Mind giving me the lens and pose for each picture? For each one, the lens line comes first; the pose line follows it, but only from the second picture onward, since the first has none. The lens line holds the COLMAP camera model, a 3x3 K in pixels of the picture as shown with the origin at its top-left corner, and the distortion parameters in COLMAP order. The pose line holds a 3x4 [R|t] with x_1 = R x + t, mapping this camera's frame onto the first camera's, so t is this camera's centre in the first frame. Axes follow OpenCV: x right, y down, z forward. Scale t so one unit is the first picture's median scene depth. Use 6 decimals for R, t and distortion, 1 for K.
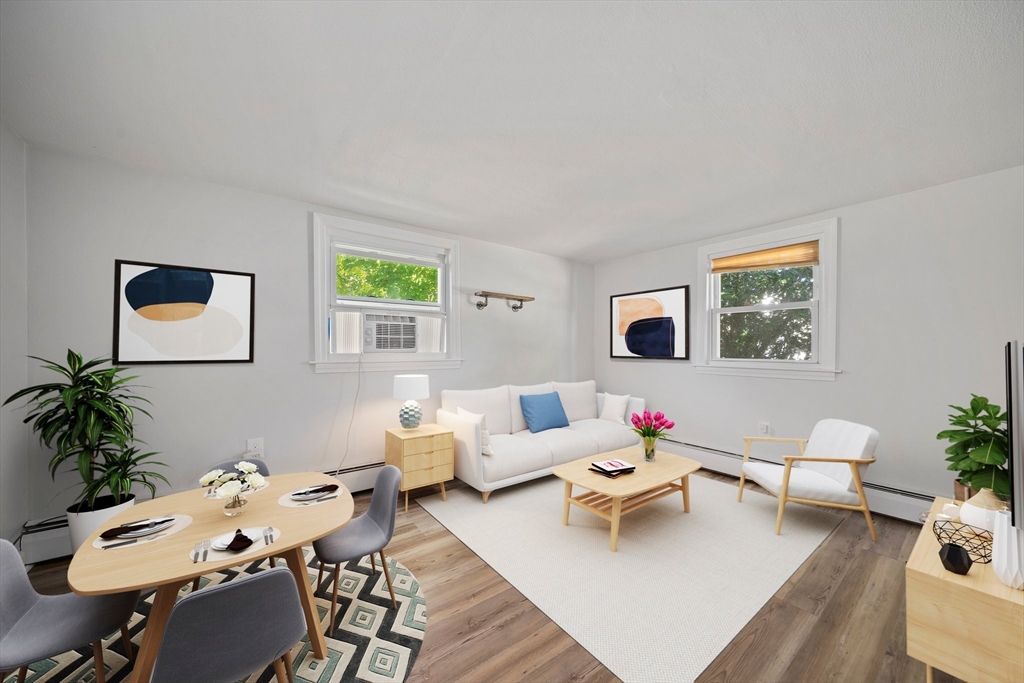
lens RADIAL K [[354.9, 0, 514.0], [0, 354.9, 348.1], [0, 0, 1]] dist [-0.002909, 0.000052]
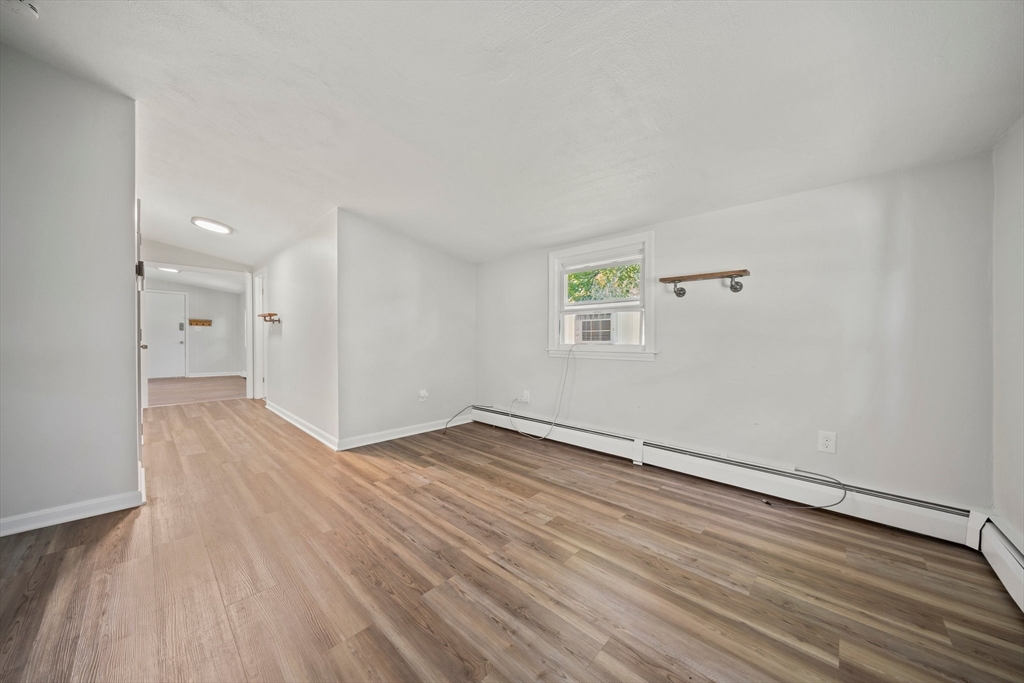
lens RADIAL K [[354.9, 0, 519.7], [0, 354.9, 341.8], [0, 0, 1]] dist [-0.002909, 0.000052]
pose [[0.168102, 0.006806, -0.985746, 0.844998], [-0.000156, 0.999976, 0.006877, -0.003257], [0.985770, -0.001002, 0.168100, 0.541404]]
